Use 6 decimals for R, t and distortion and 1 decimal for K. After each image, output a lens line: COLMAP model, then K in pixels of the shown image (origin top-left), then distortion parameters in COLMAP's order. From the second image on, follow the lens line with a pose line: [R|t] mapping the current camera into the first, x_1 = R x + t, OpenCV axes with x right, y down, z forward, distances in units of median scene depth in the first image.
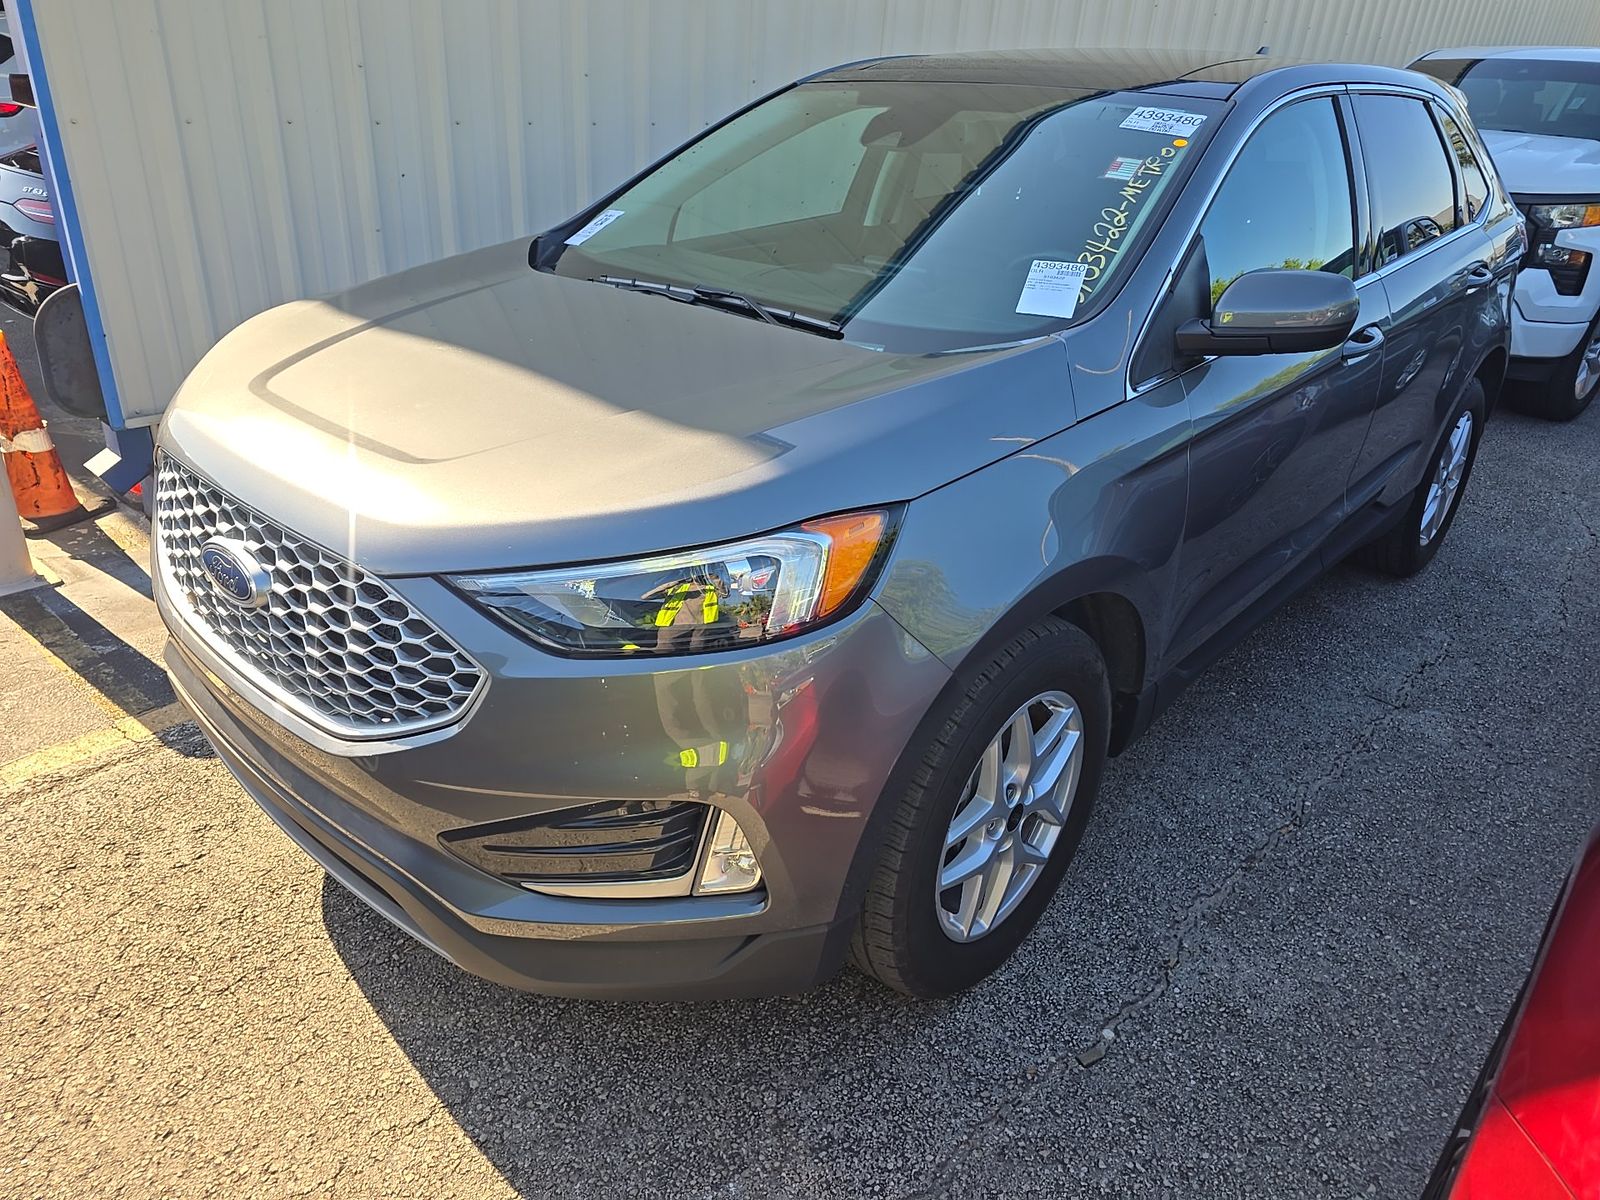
lens RADIAL K [[1090.2, 0, 806.4], [0, 1090.2, 596.3], [0, 0, 1]] dist [0.038641, -0.025958]
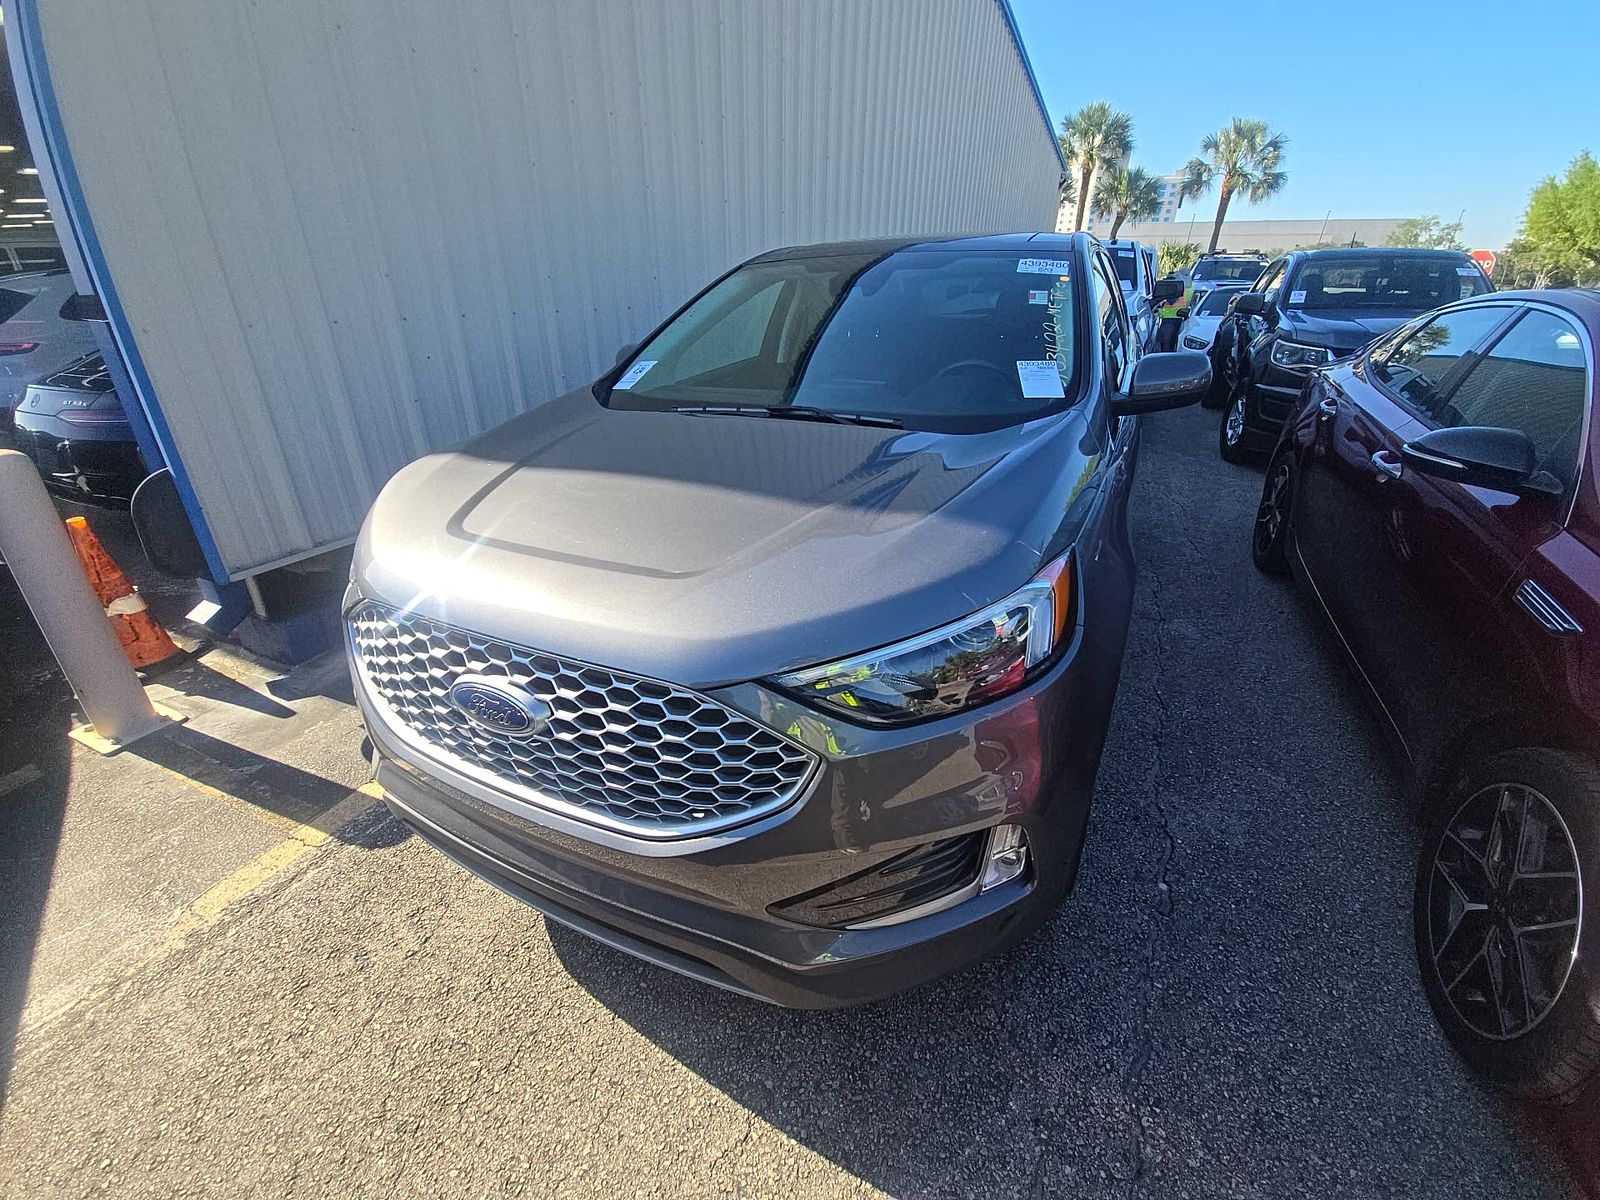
lens RADIAL K [[642.1, 0, 791.1], [0, 642.1, 590.0], [0, 0, 1]] dist [0.003994, 0.000274]
pose [[0.956583, -0.169008, 0.237455, -0.320551], [0.170711, 0.985228, 0.013526, -0.078441], [-0.236234, 0.027597, 0.971304, 0.276805]]
